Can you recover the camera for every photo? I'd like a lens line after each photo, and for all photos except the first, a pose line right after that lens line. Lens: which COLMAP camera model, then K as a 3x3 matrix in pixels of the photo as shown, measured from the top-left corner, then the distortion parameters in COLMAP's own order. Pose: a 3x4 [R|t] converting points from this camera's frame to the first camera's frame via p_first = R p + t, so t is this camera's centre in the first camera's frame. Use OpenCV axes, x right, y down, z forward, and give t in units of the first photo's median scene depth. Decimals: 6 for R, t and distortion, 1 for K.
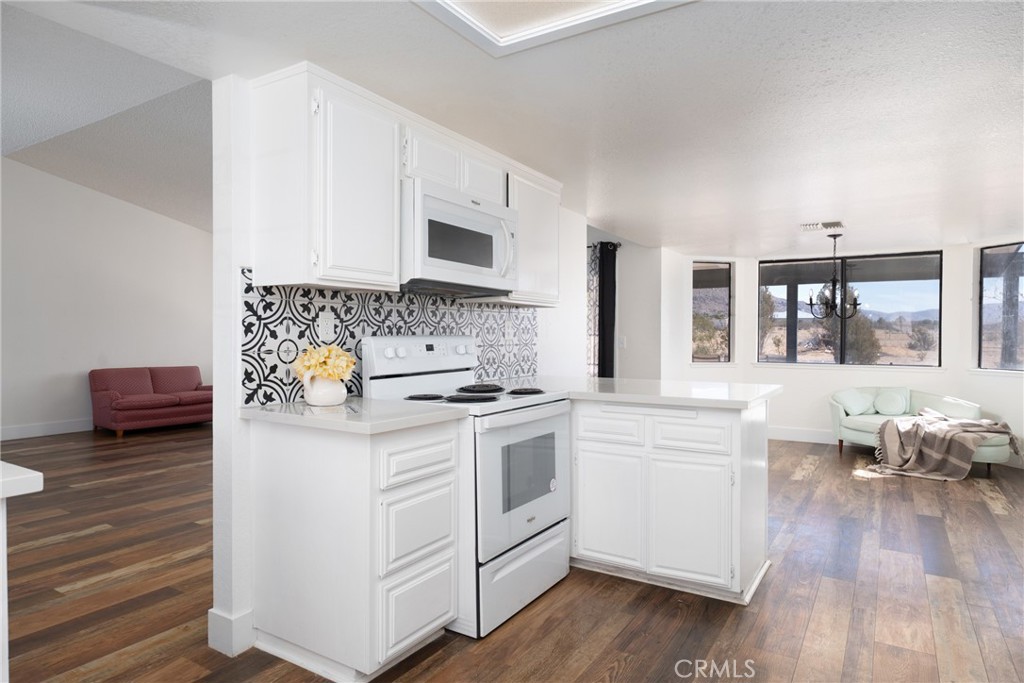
lens RADIAL K [[610.4, 0, 512.0], [0, 610.4, 341.5], [0, 0, 1]] dist [0.004033, 0.000903]
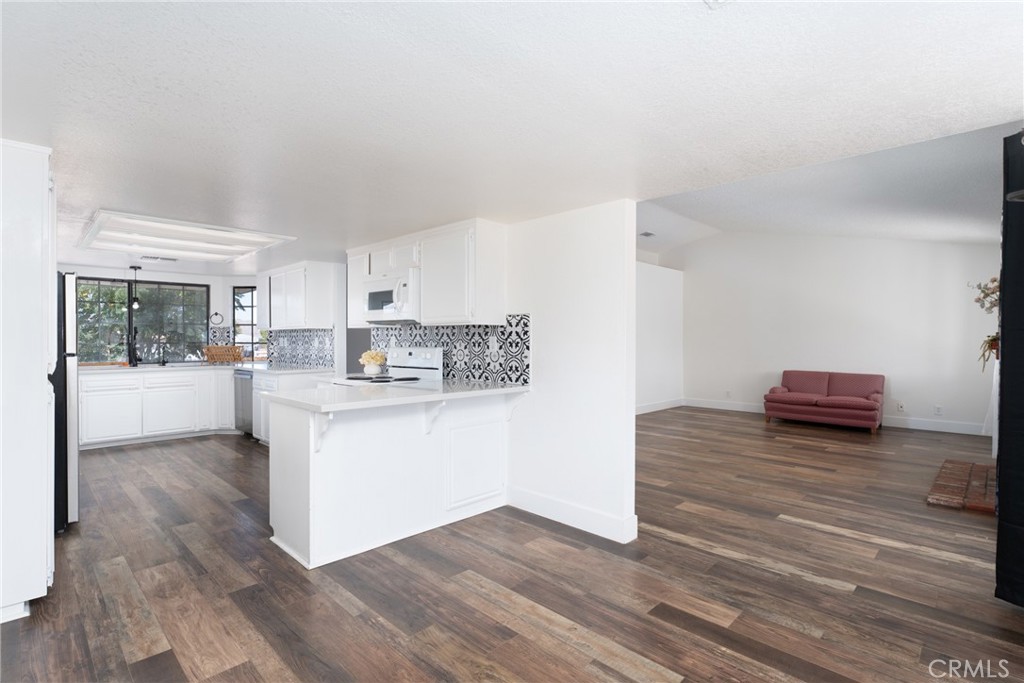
lens RADIAL K [[491.9, 0, 512.0], [0, 491.9, 341.5], [0, 0, 1]] dist [-0.001276, 0.000277]
pose [[-0.217982, -0.000555, -0.975953, 1.002059], [-0.011674, 0.999930, 0.002039, -0.026967], [0.975883, 0.011837, -0.217973, 1.304004]]
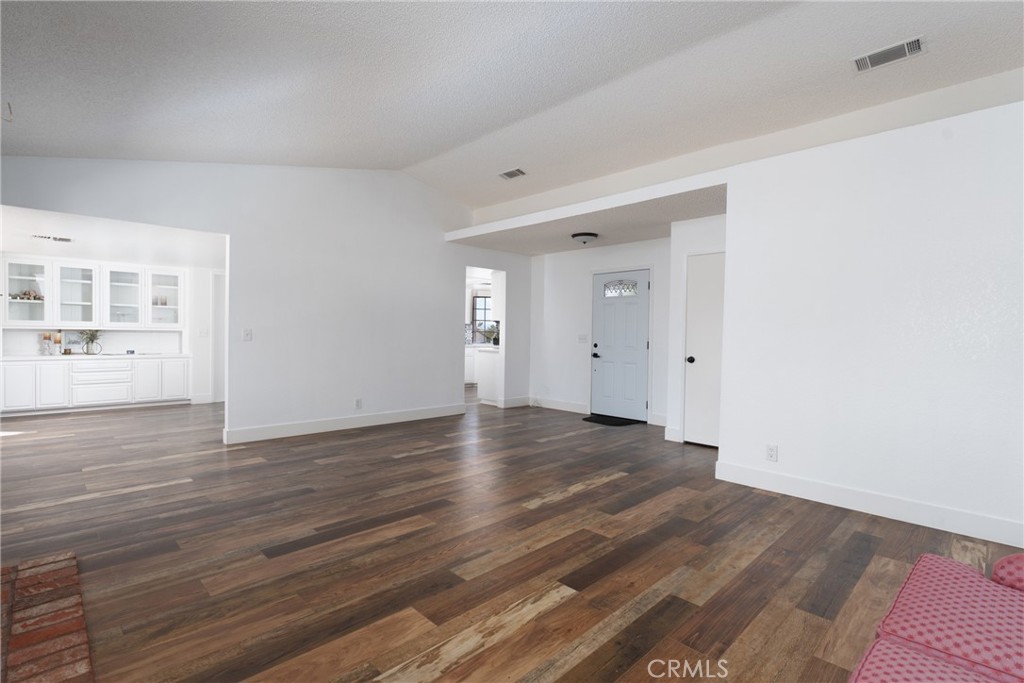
lens RADIAL K [[486.1, 0, 512.0], [0, 486.1, 341.5], [0, 0, 1]] dist [-0.002301, -0.000276]
pose [[-0.971523, -0.025786, 0.235537, -0.929080], [-0.020052, 0.999442, 0.026708, -0.025111], [-0.236094, 0.021224, -0.971498, 2.433275]]
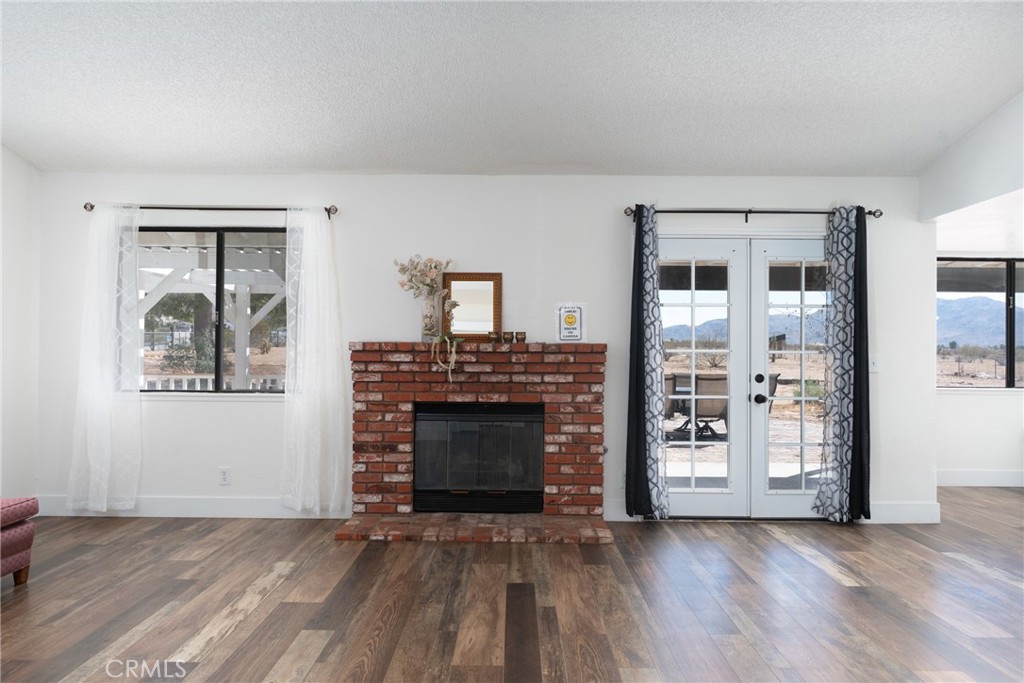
lens RADIAL K [[671.5, 0, 512.0], [0, 671.5, 341.5], [0, 0, 1]] dist [-0.002008, -0.001832]
pose [[0.851874, 0.009743, 0.523656, -0.935110], [0.000888, 0.999799, -0.020047, -0.014483], [-0.523746, 0.017543, 0.851694, 1.056016]]
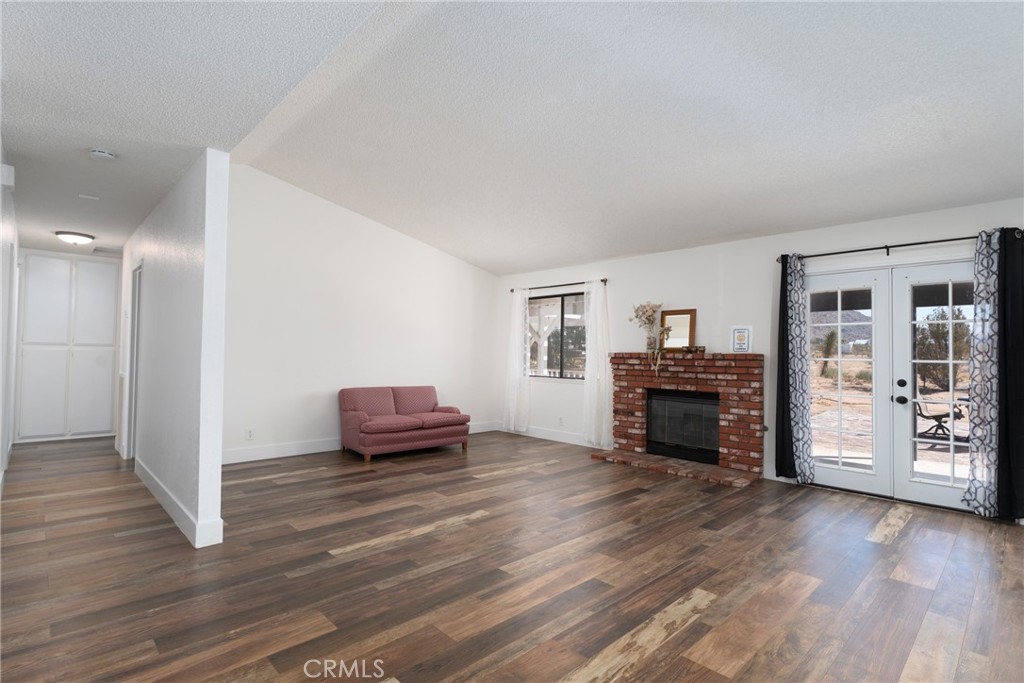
lens RADIAL K [[498.2, 0, 512.0], [0, 498.2, 341.5], [0, 0, 1]] dist [0.000642, 0.000224]
pose [[0.969778, 0.004918, -0.243938, -0.451436], [-0.014481, 0.999194, -0.037426, -0.008792], [0.243558, 0.039827, 0.969068, 0.569163]]
